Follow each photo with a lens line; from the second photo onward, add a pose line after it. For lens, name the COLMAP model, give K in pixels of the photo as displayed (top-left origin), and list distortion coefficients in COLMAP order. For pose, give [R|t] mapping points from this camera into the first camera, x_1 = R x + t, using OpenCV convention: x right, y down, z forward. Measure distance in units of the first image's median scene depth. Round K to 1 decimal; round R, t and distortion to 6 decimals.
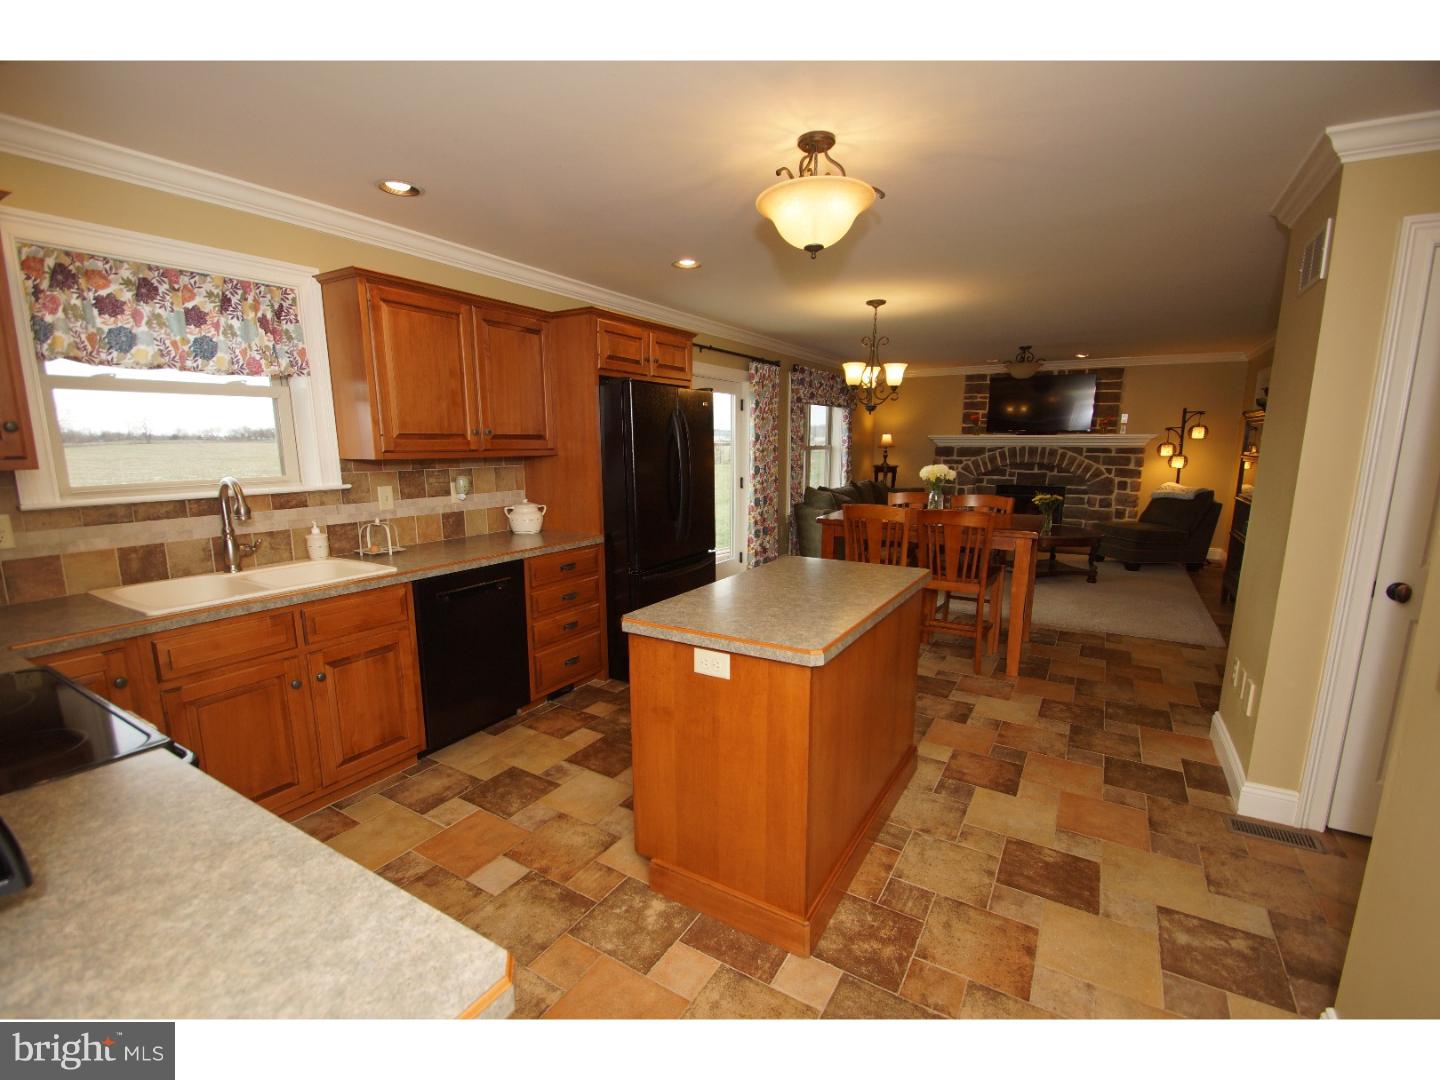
lens RADIAL K [[640.5, 0, 708.9], [0, 640.5, 554.4], [0, 0, 1]] dist [-0.000750, -0.001573]
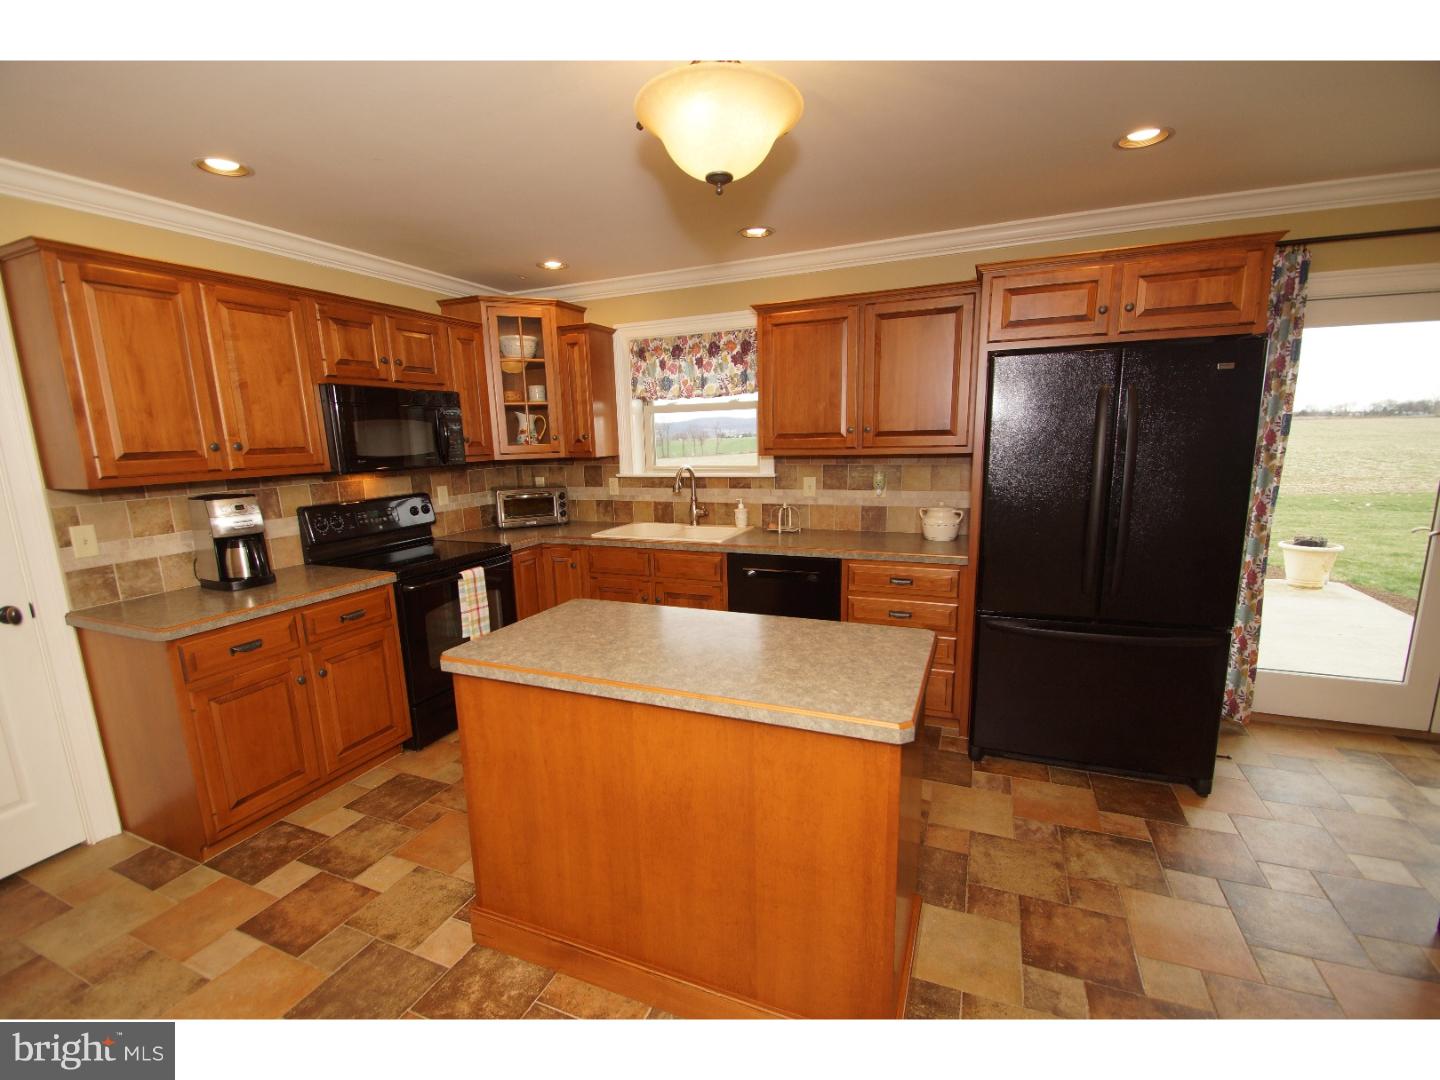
lens RADIAL K [[640.5, 0, 724.5], [0, 640.5, 560.6], [0, 0, 1]] dist [-0.000750, -0.001573]
pose [[0.151289, 0.190693, -0.969922, 0.266520], [-0.147895, 0.974538, 0.168531, -0.054257], [0.977363, 0.117950, 0.175639, 0.269598]]
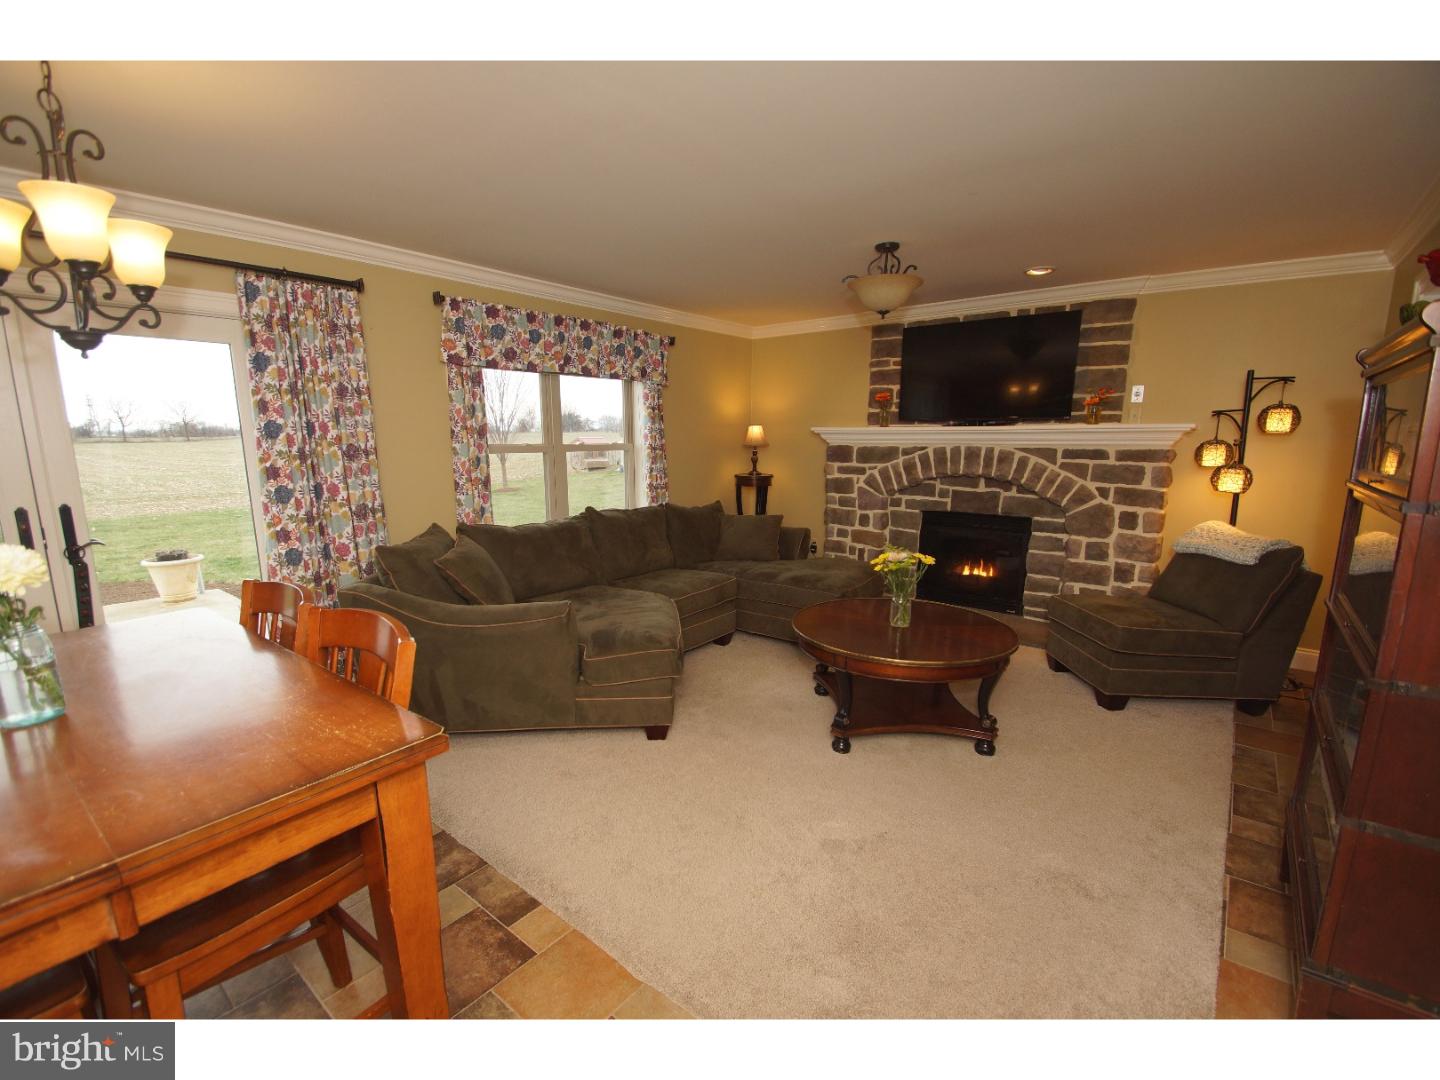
lens RADIAL K [[640.5, 0, 711.8], [0, 640.5, 550.6], [0, 0, 1]] dist [-0.000750, -0.001573]
pose [[0.991065, 0.023856, -0.131233, 0.390037], [-0.023402, 0.999714, 0.004999, -0.080857], [0.131314, -0.001883, 0.991339, 0.446369]]
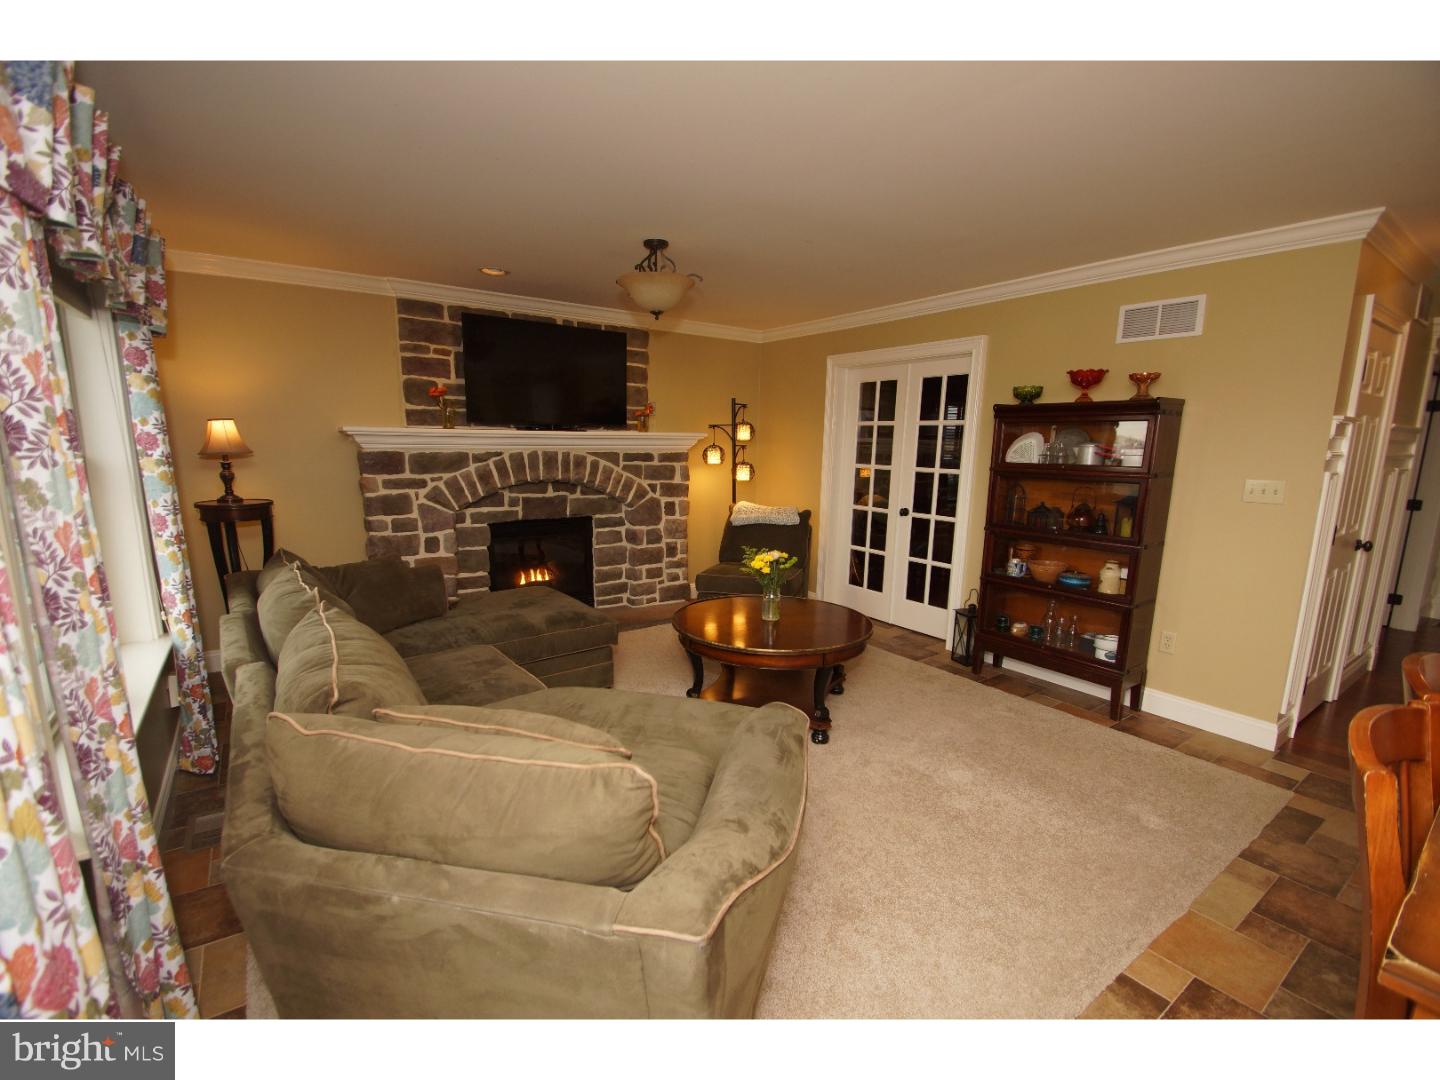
lens RADIAL K [[640.5, 0, 715.8], [0, 640.5, 560.7], [0, 0, 1]] dist [-0.000750, -0.001573]
pose [[0.391705, -0.164543, 0.905258, 0.043258], [0.145476, 0.982579, 0.115650, -0.130350], [-0.908517, 0.086392, 0.408819, 0.713997]]
